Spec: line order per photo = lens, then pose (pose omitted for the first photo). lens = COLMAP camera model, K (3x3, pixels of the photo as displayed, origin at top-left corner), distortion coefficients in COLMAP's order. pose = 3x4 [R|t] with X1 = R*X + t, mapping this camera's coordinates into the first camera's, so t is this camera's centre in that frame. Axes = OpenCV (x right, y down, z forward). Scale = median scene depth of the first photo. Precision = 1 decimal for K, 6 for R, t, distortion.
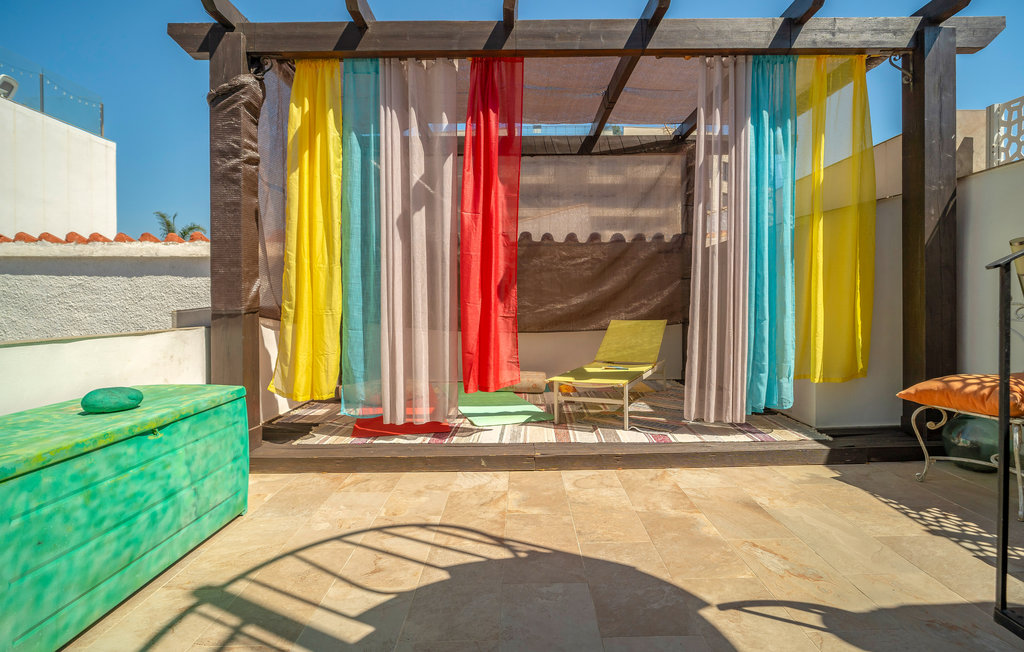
lens RADIAL K [[521.9, 0, 511.7], [0, 521.9, 307.5], [0, 0, 1]] dist [-0.003665, -0.000752]
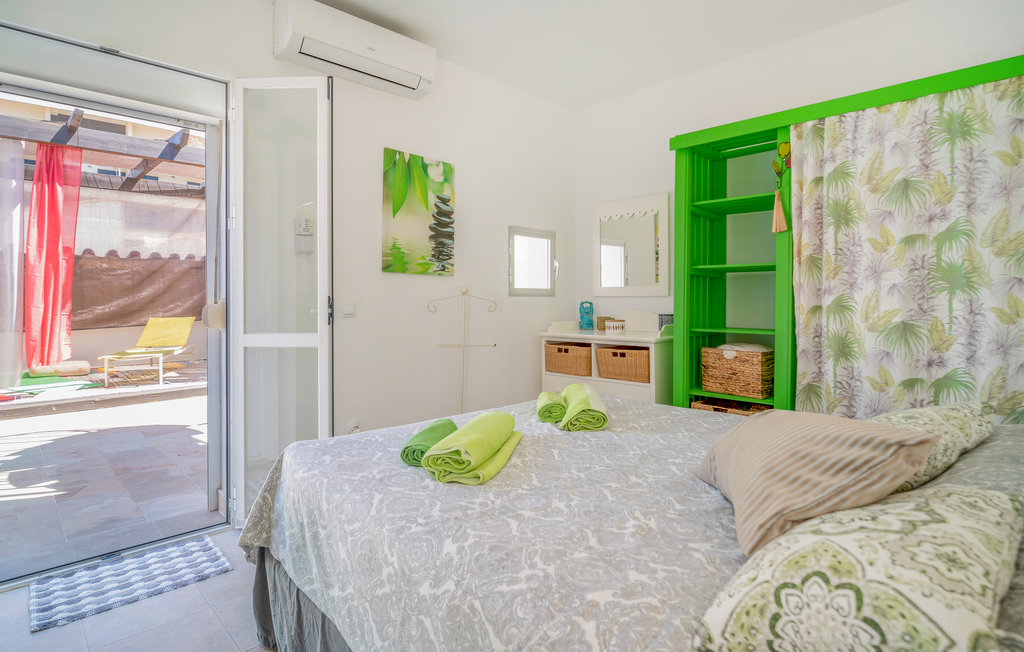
lens RADIAL K [[521.9, 0, 511.7], [0, 521.9, 307.5], [0, 0, 1]] dist [-0.003665, -0.000752]
pose [[0.701288, -0.003807, 0.712868, -0.109475], [0.002281, 0.999993, 0.003097, -0.004122], [-0.712875, -0.000546, 0.701291, -0.592771]]
